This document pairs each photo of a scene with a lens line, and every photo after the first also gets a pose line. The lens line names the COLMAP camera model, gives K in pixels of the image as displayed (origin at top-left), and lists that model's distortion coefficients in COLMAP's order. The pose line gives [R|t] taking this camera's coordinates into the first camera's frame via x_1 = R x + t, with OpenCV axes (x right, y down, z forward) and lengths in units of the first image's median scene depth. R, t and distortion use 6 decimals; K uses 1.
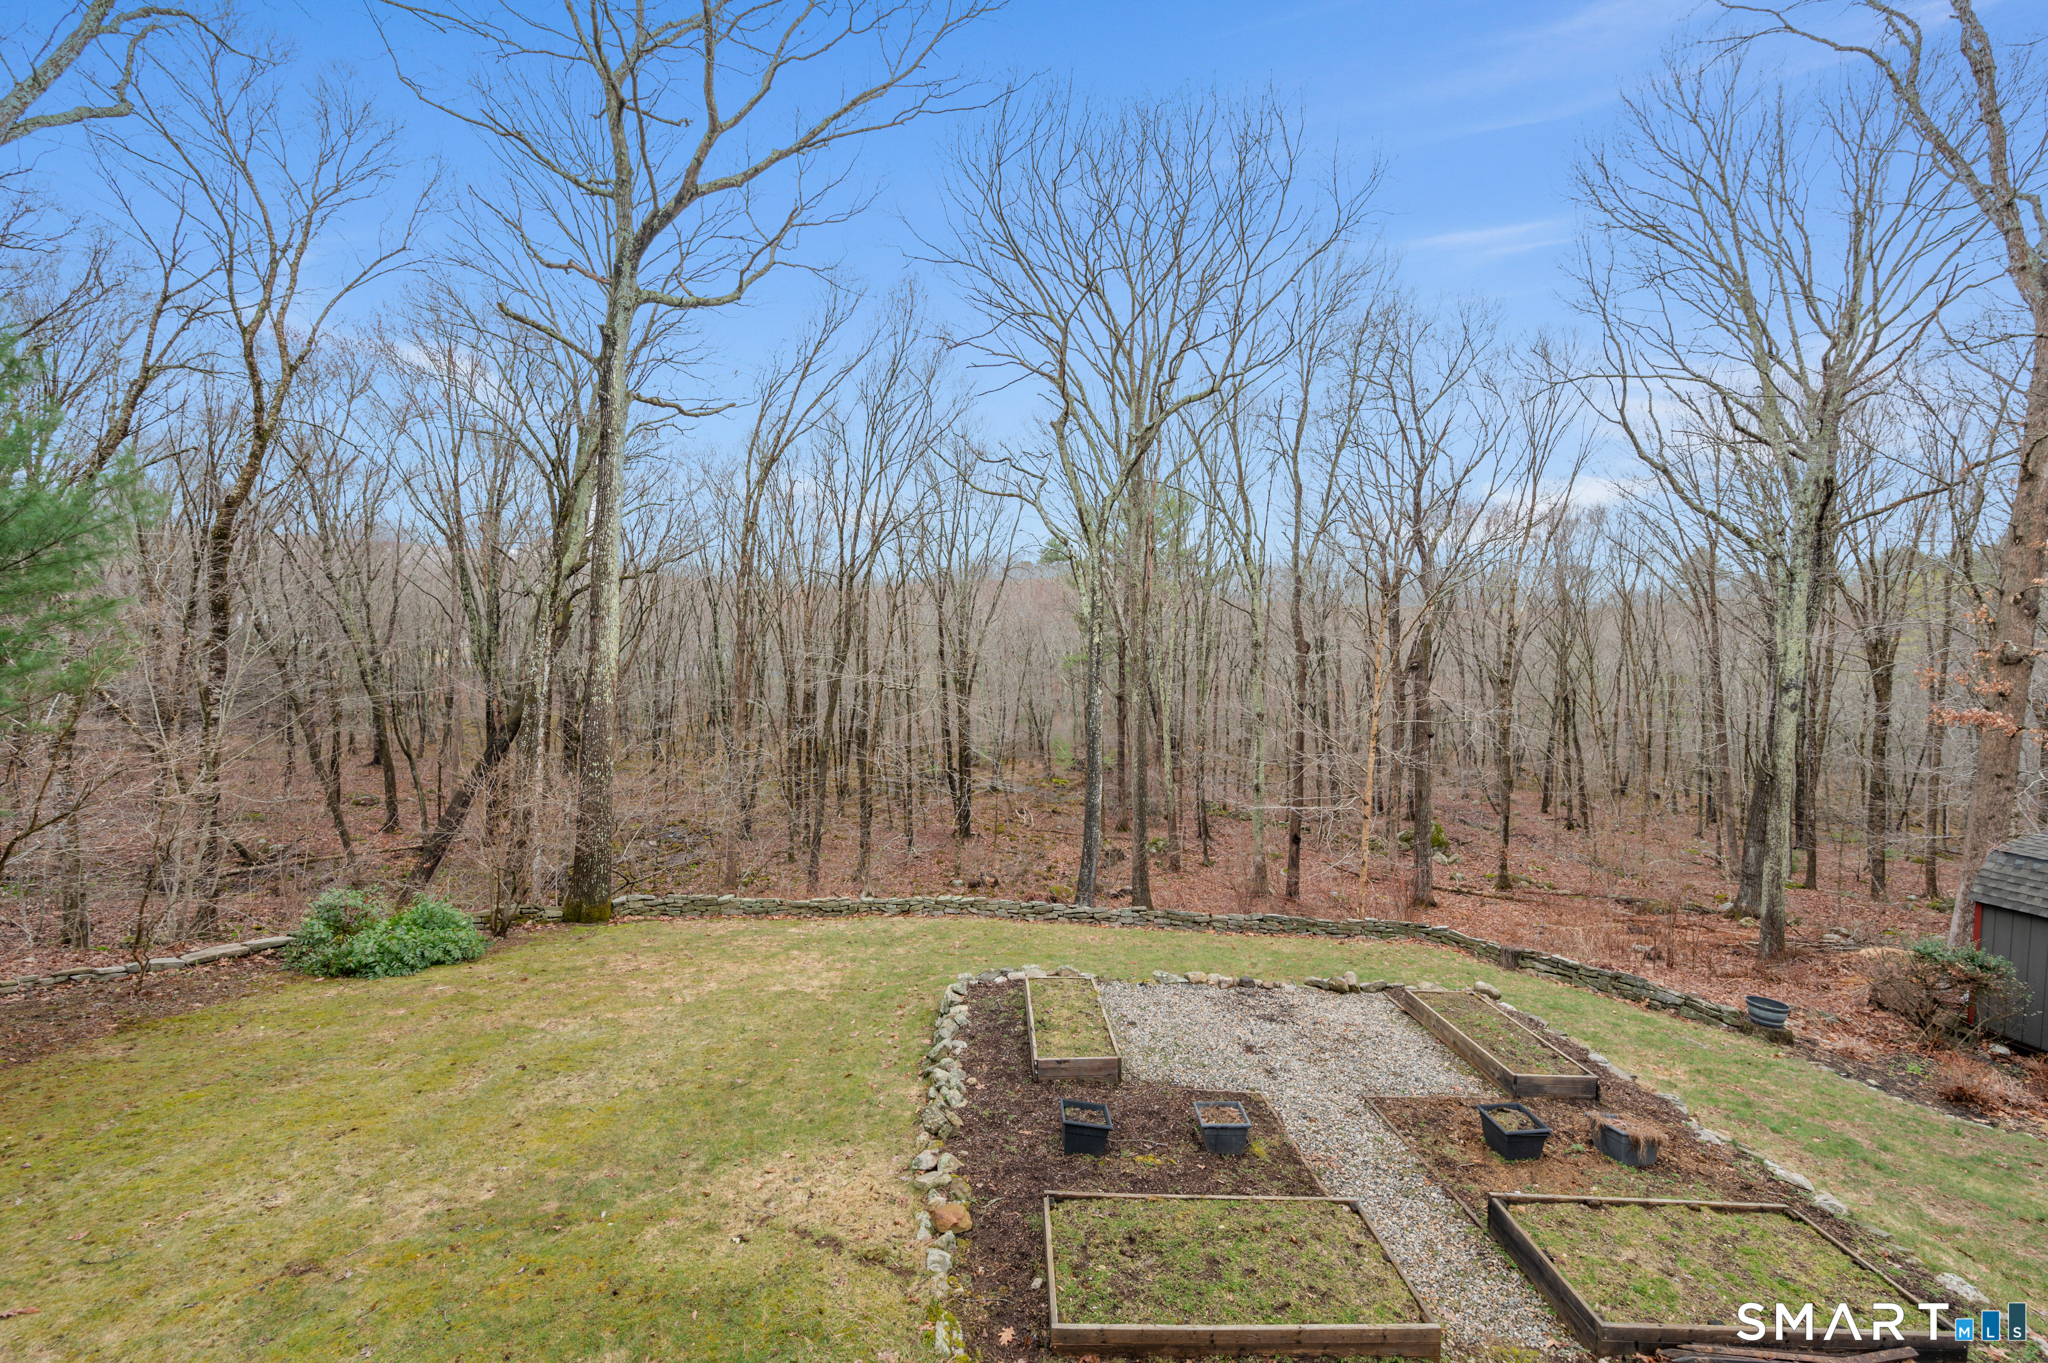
lens RADIAL K [[837.2, 0, 1028.9], [0, 837.2, 669.6], [0, 0, 1]] dist [-0.000246, -0.000034]
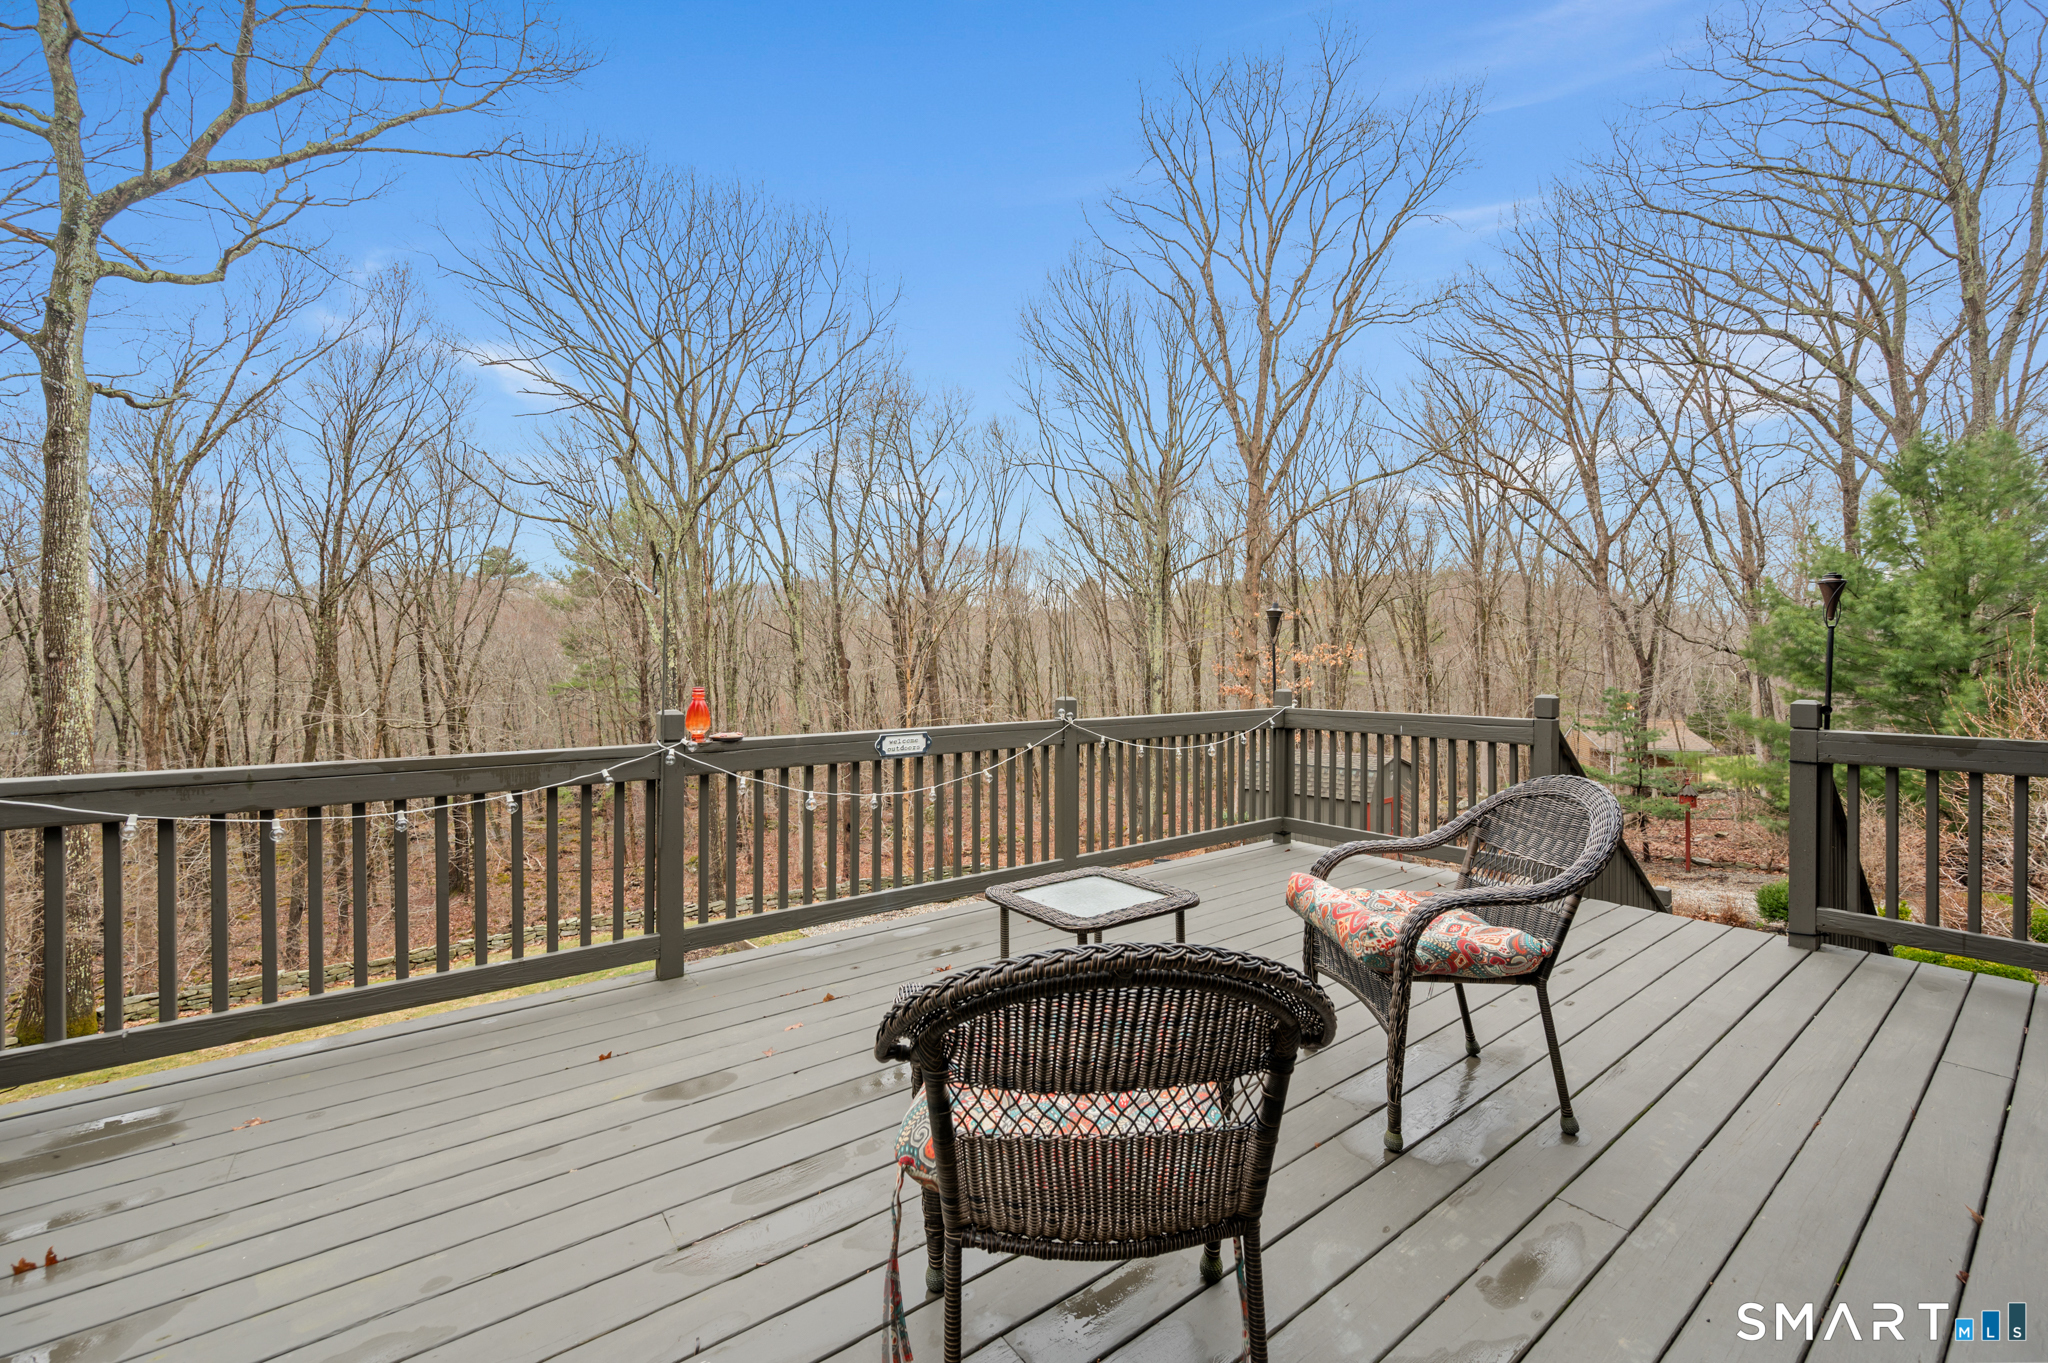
lens RADIAL K [[822.0, 0, 1028.2], [0, 822.0, 668.8], [0, 0, 1]] dist [0.000834, 0.000084]
pose [[0.825477, -0.039321, 0.563065, -0.109714], [0.051027, 0.998684, -0.005065, -0.001343], [-0.562125, 0.032913, 0.826397, -0.098496]]
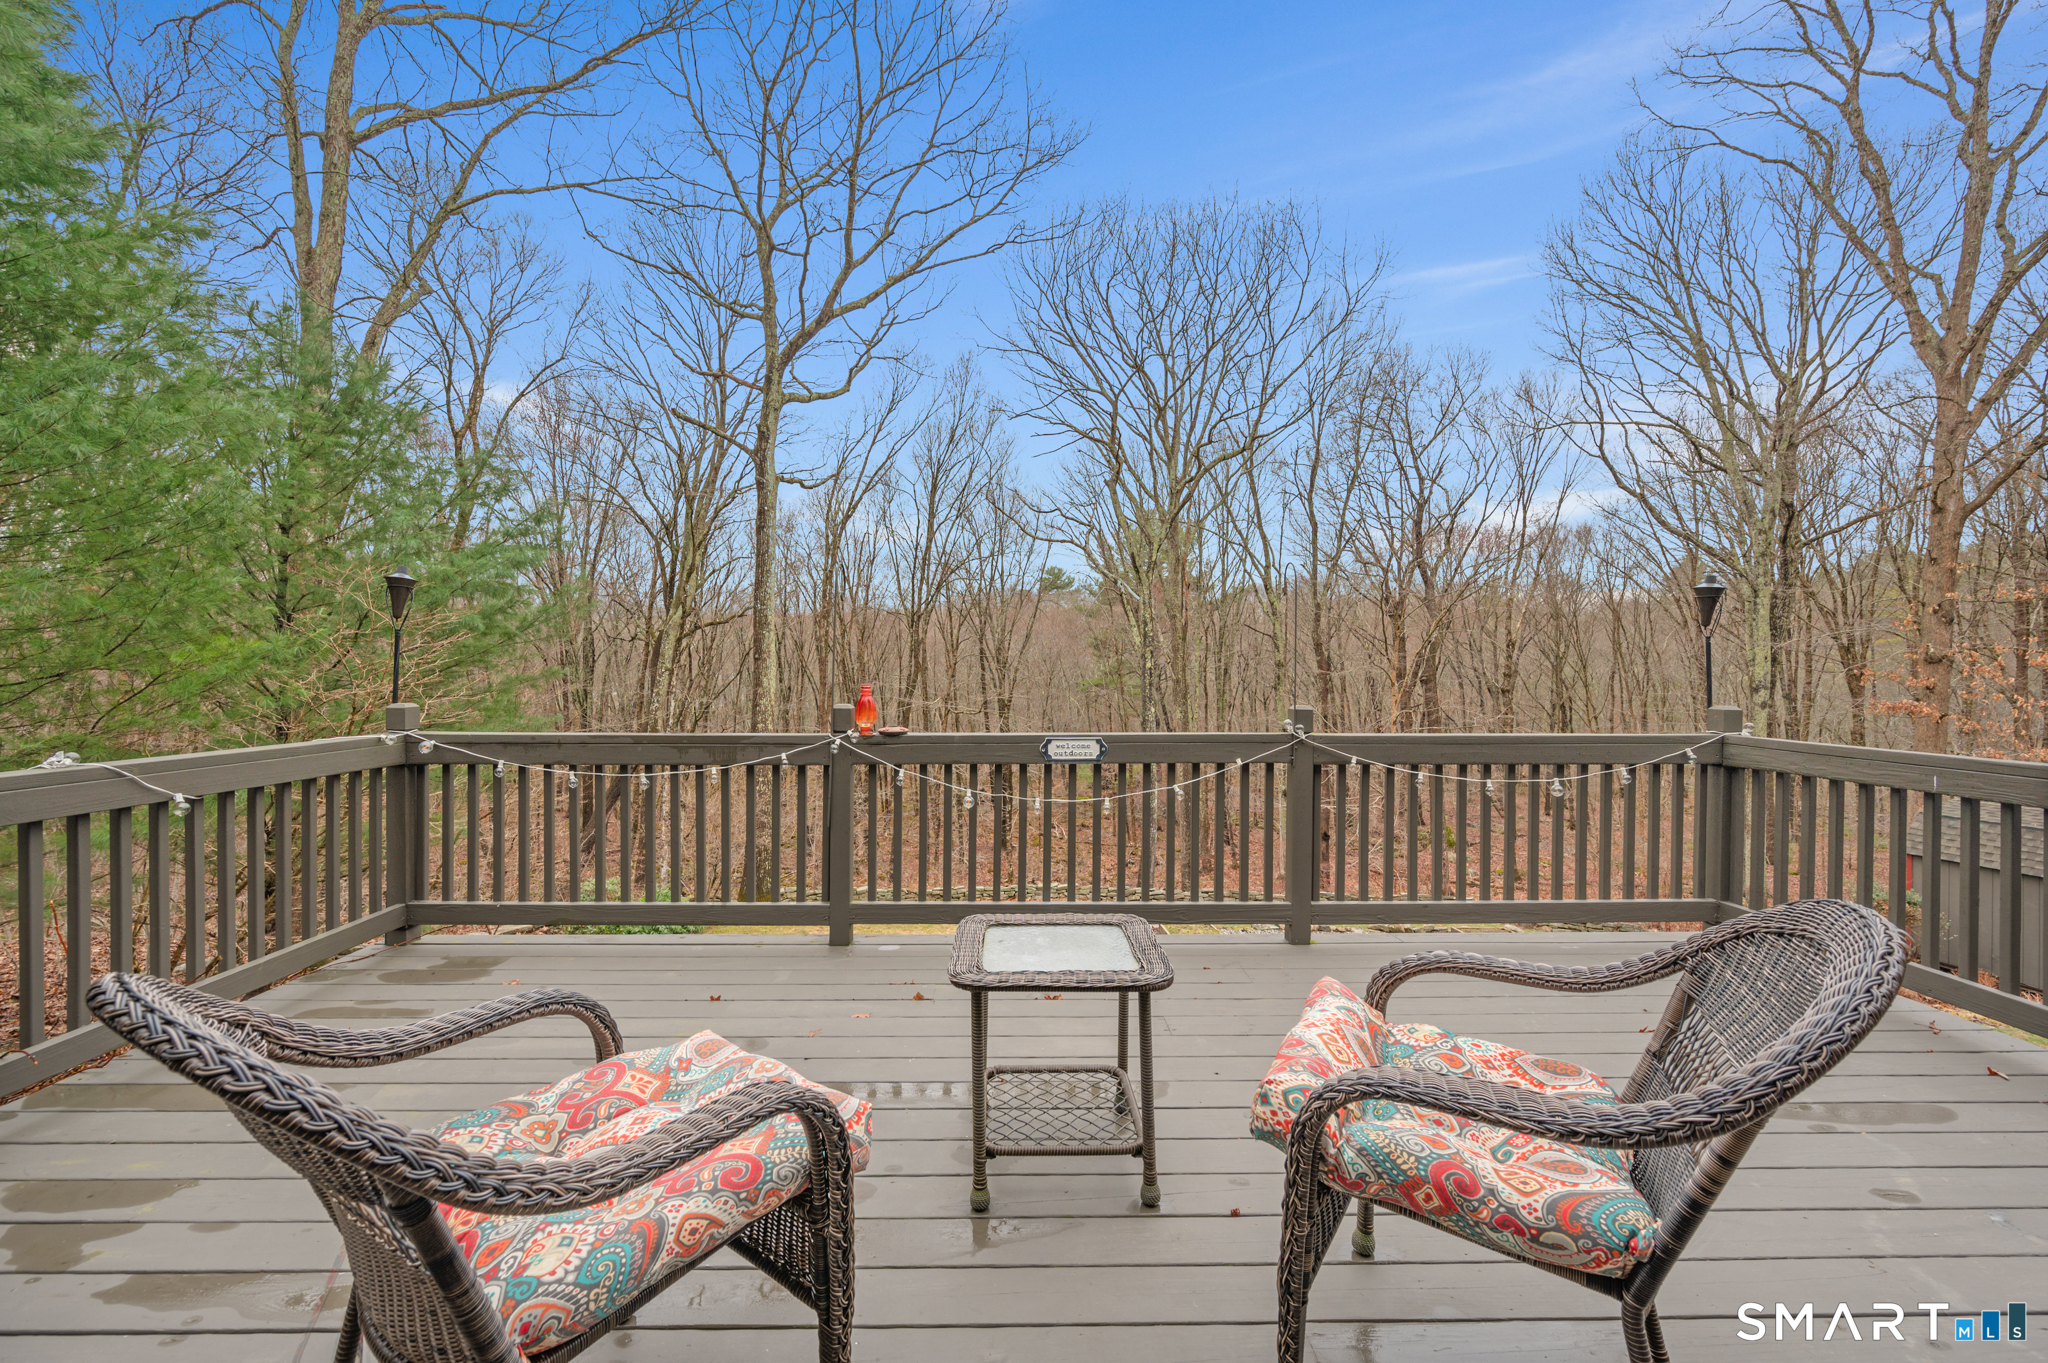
lens RADIAL K [[808.3, 0, 1013.2], [0, 808.3, 669.4], [0, 0, 1]] dist [0.000284, -0.000221]
pose [[0.999253, -0.030216, -0.024108, -0.066034], [0.029447, 0.999066, -0.031628, 0.000338], [0.025041, 0.030894, 0.999209, -0.099879]]
